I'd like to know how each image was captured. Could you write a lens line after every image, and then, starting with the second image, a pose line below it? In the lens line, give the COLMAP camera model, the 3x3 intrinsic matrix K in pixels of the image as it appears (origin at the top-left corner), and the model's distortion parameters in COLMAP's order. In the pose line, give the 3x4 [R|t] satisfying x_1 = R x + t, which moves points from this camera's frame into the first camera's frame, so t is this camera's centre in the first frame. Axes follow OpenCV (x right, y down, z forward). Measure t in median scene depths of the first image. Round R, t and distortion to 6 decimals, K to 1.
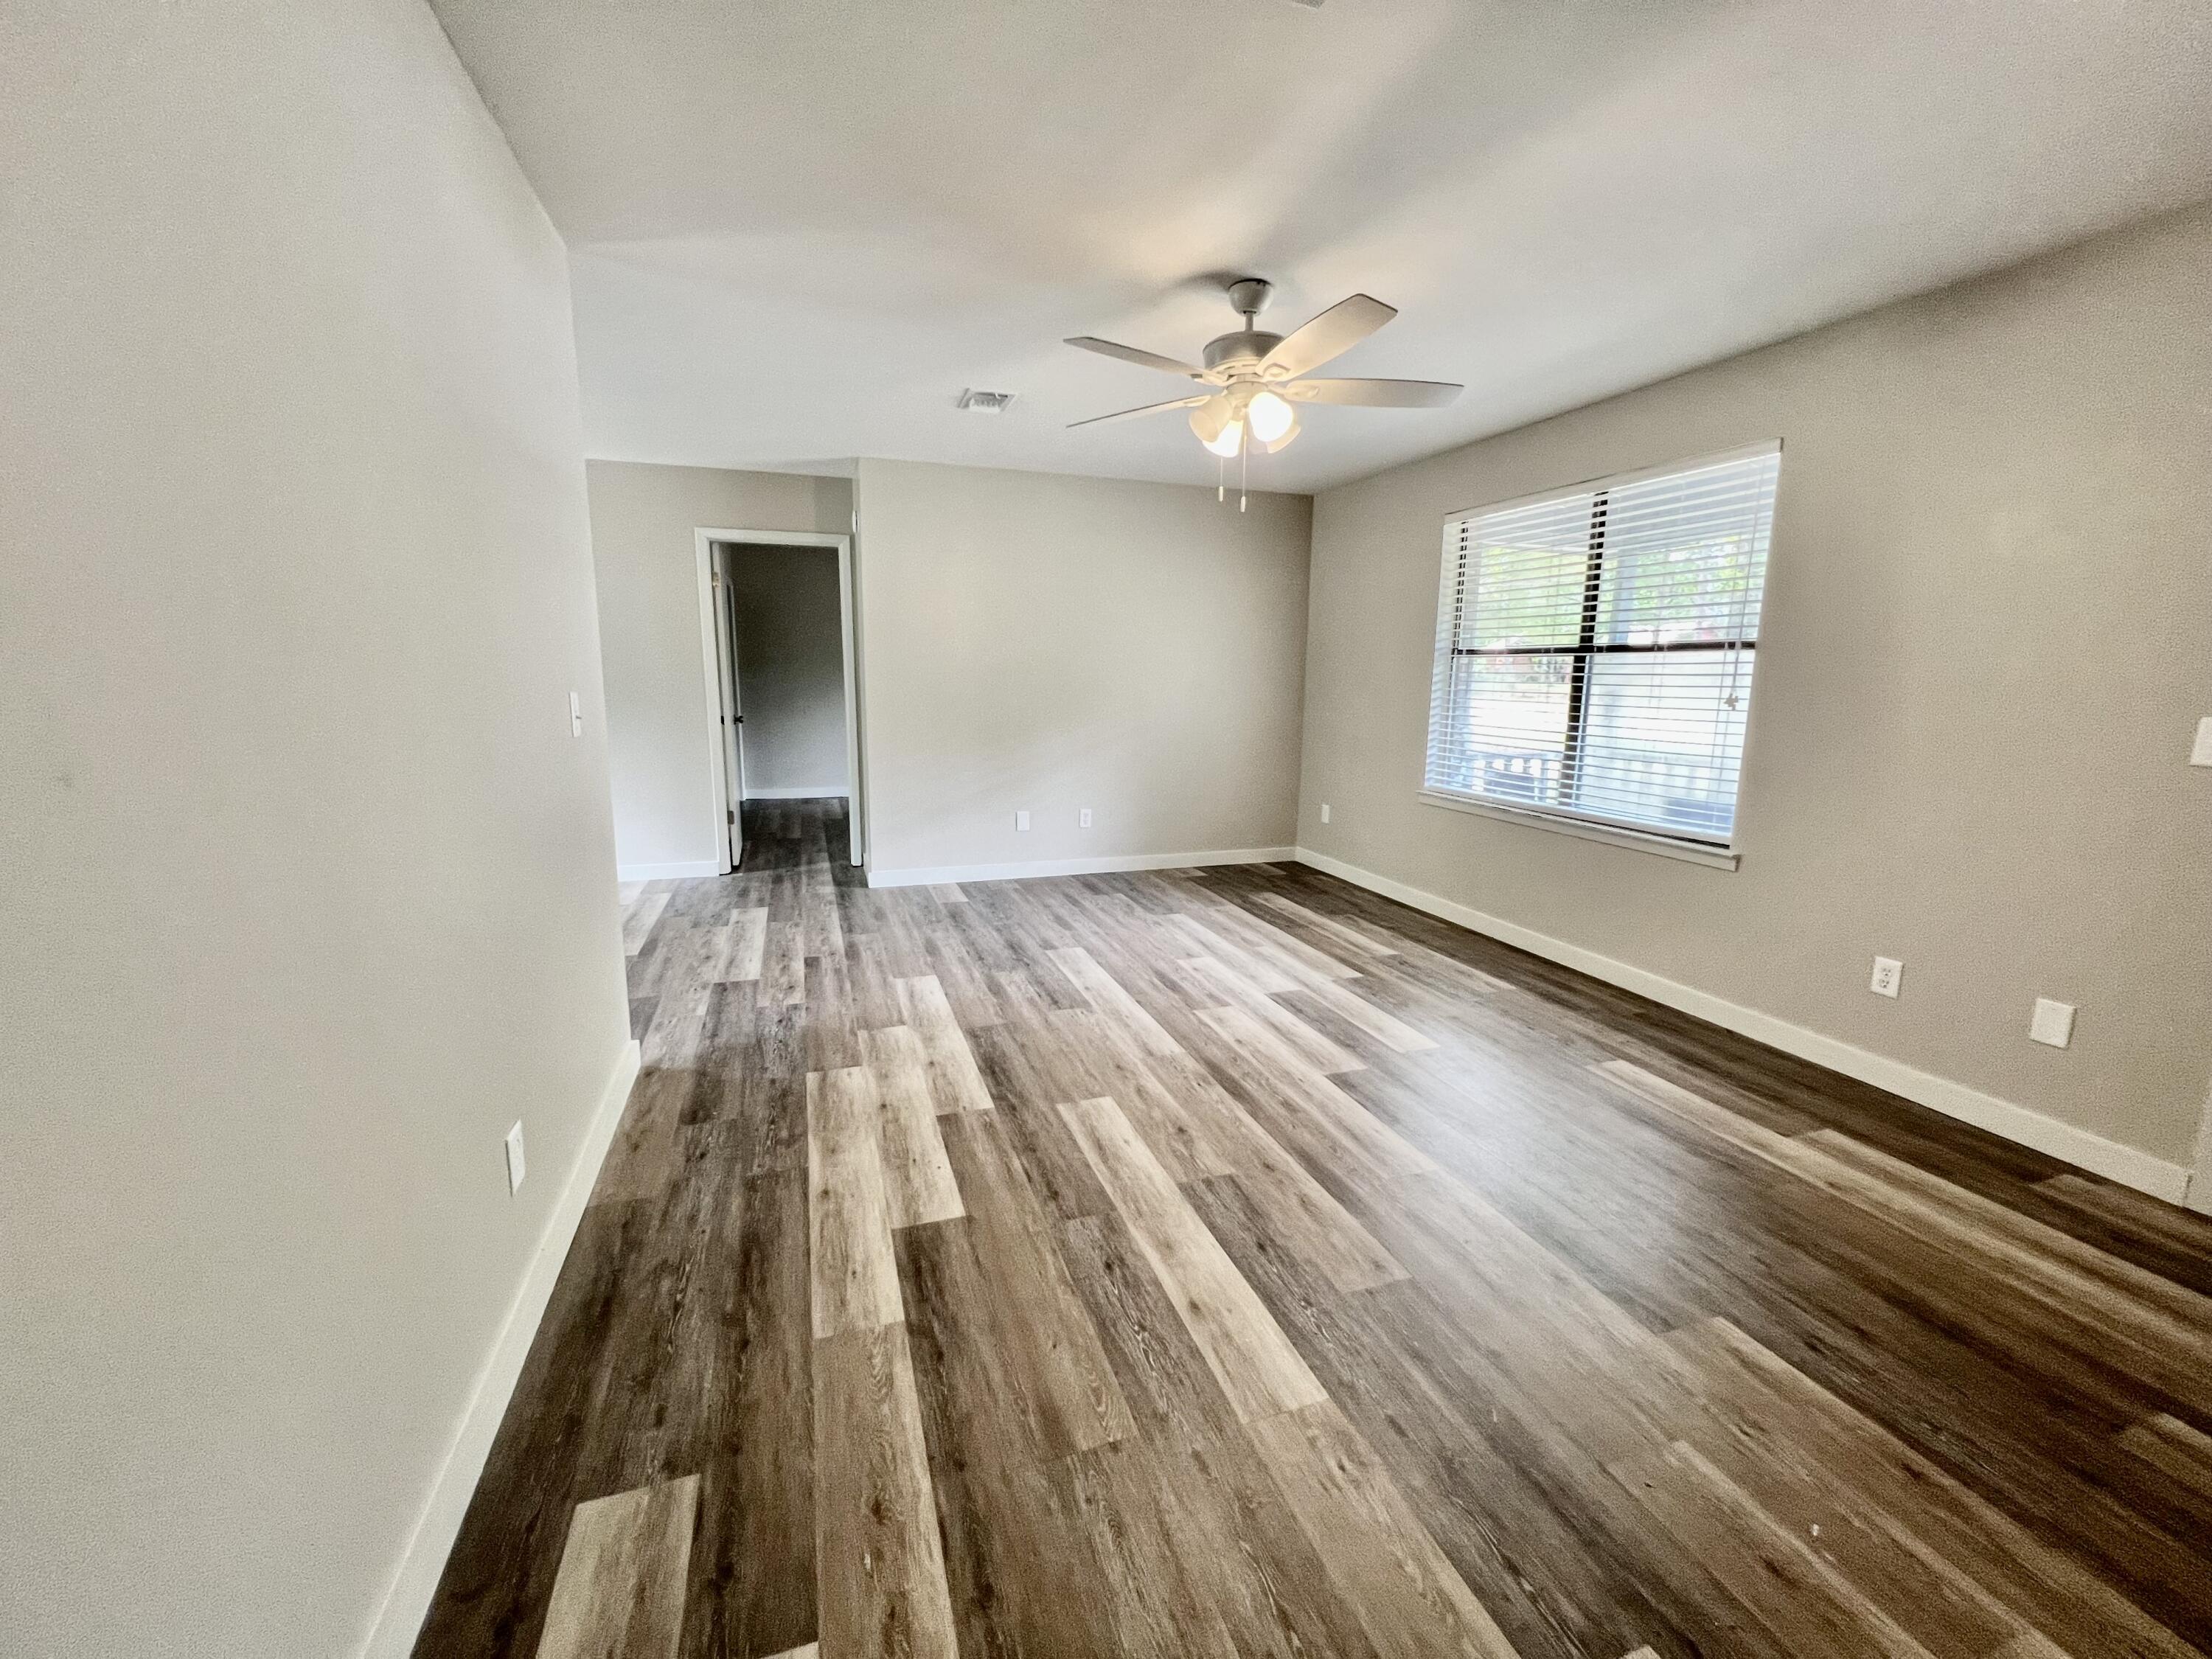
lens RADIAL K [[883.9, 0, 1104.4], [0, 883.9, 822.7], [0, 0, 1]] dist [-0.000373, 0.000743]
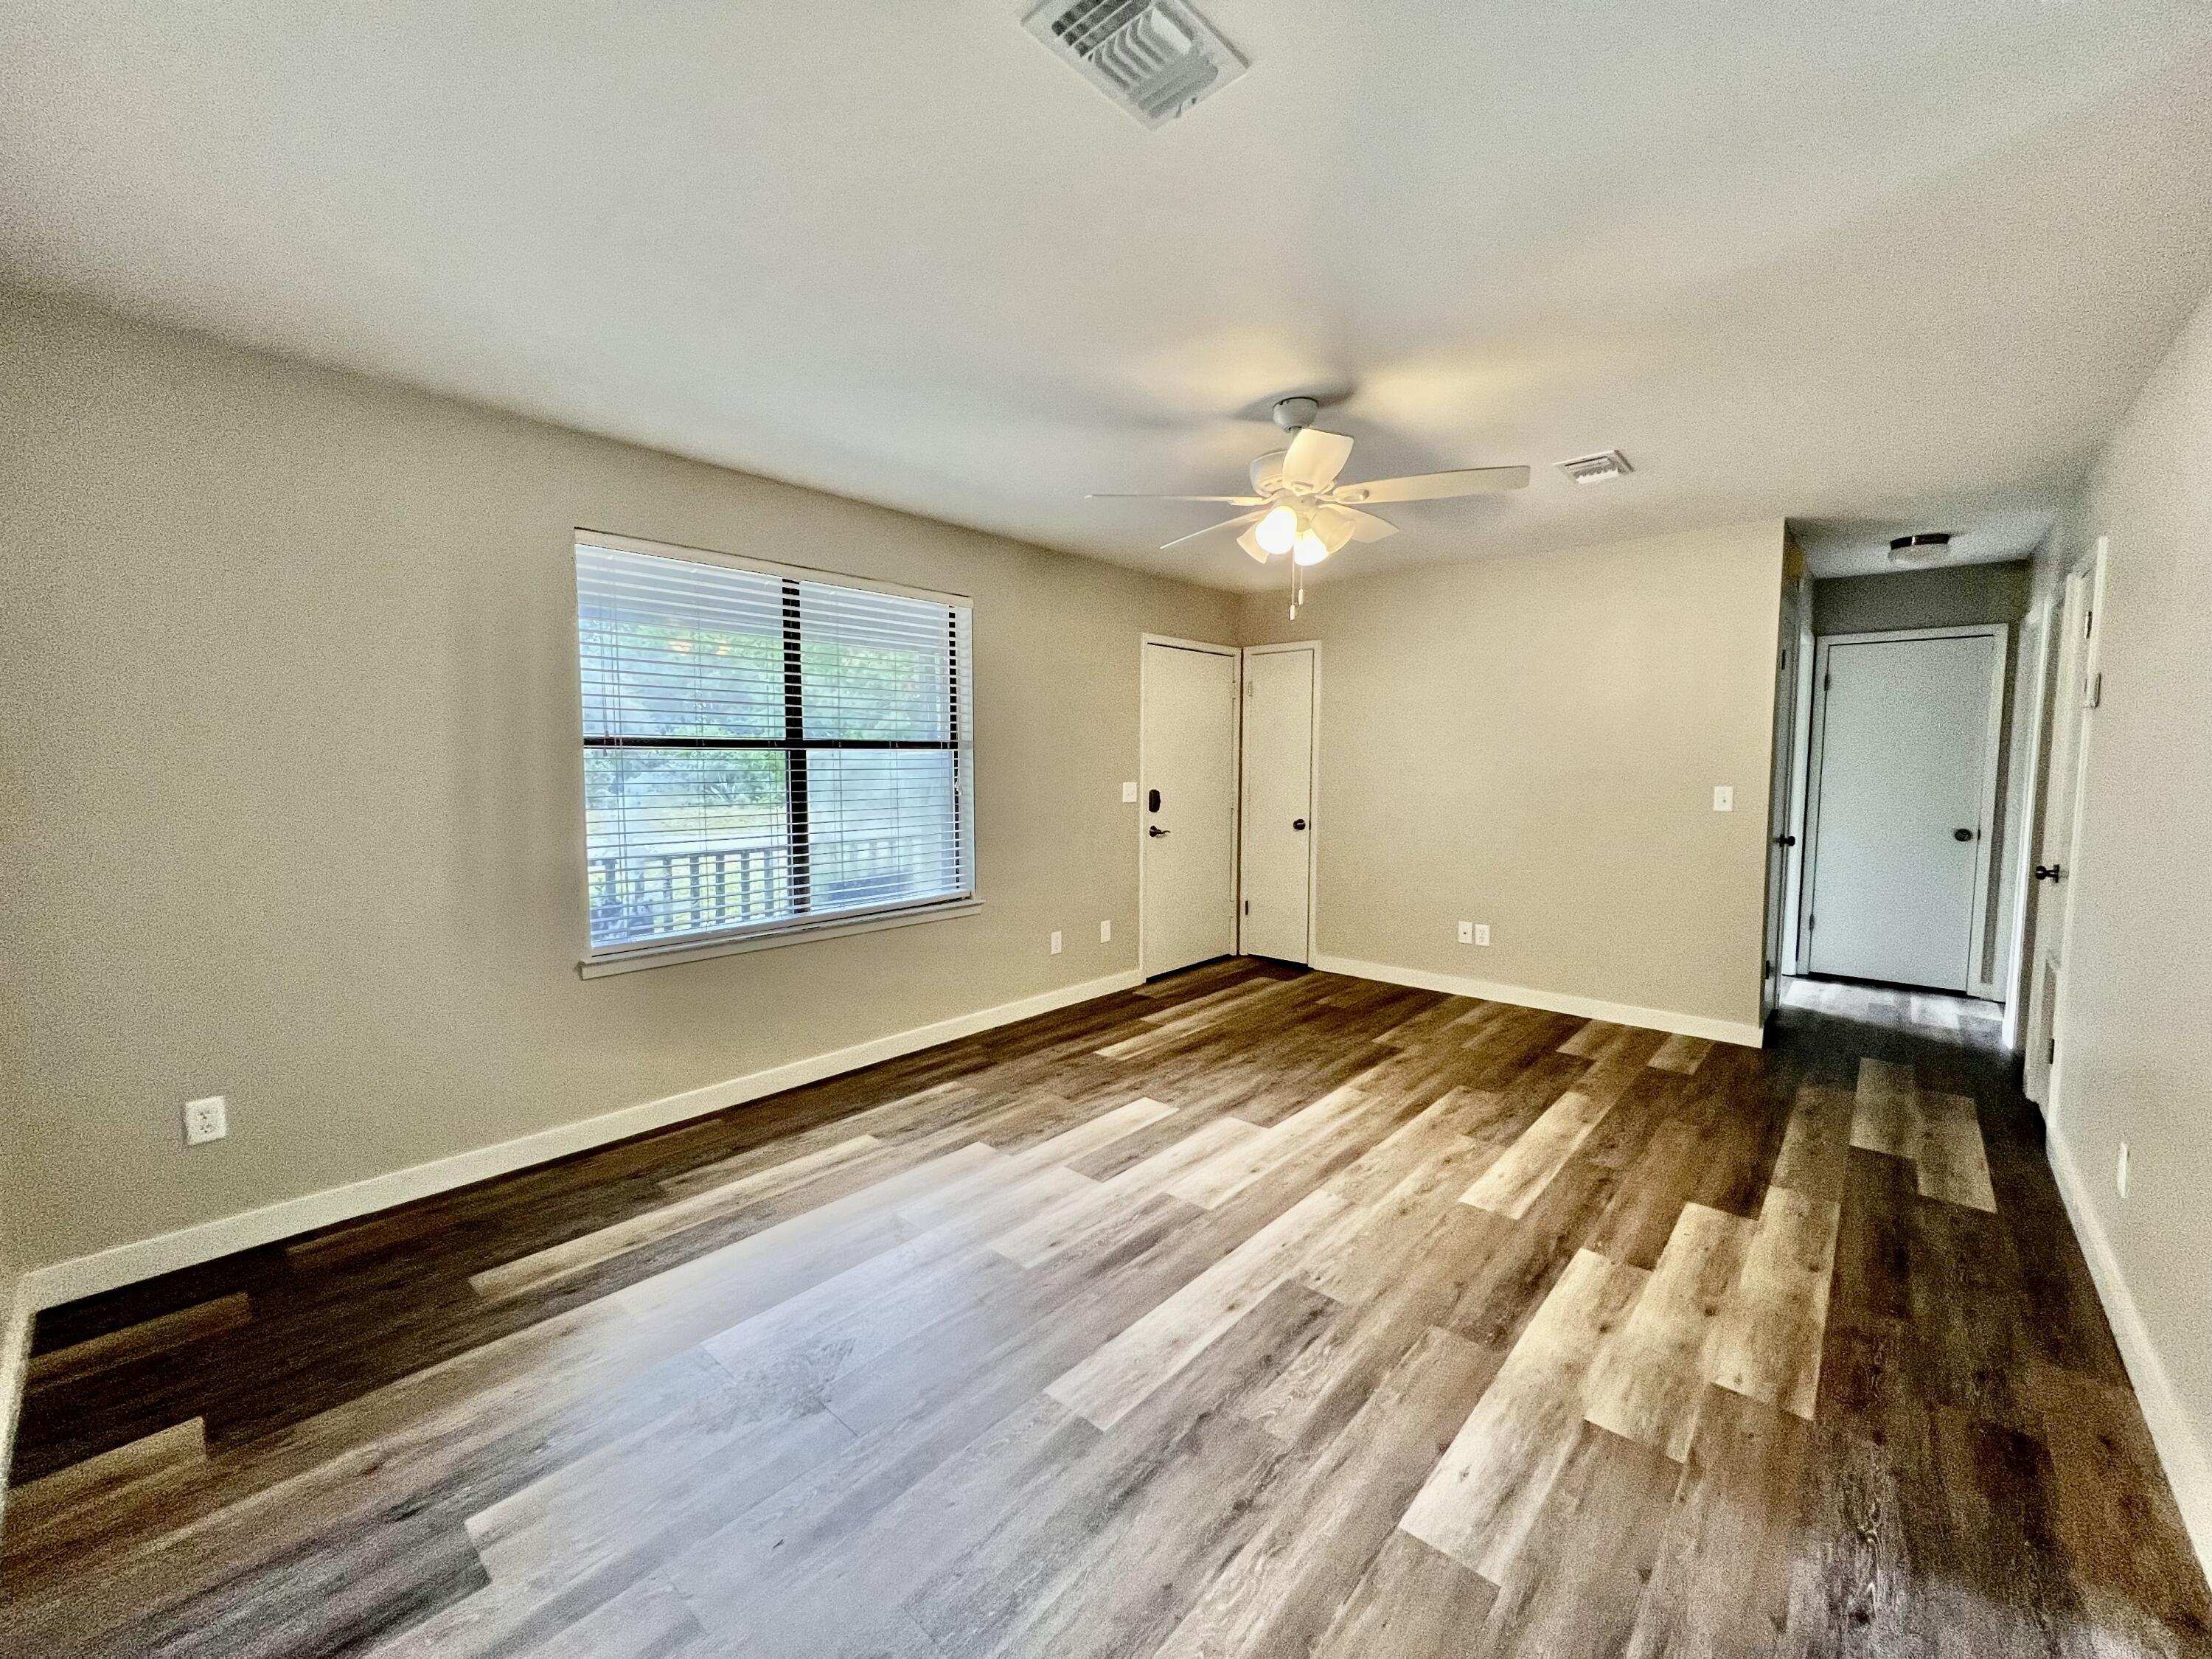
lens RADIAL K [[883.9, 0, 1104.4], [0, 883.9, 822.7], [0, 0, 1]] dist [-0.000373, 0.000743]
pose [[-0.488427, -0.079009, 0.869020, -0.548570], [0.137849, 0.976401, 0.166248, -0.286268], [-0.861648, 0.200994, -0.466010, 1.489581]]
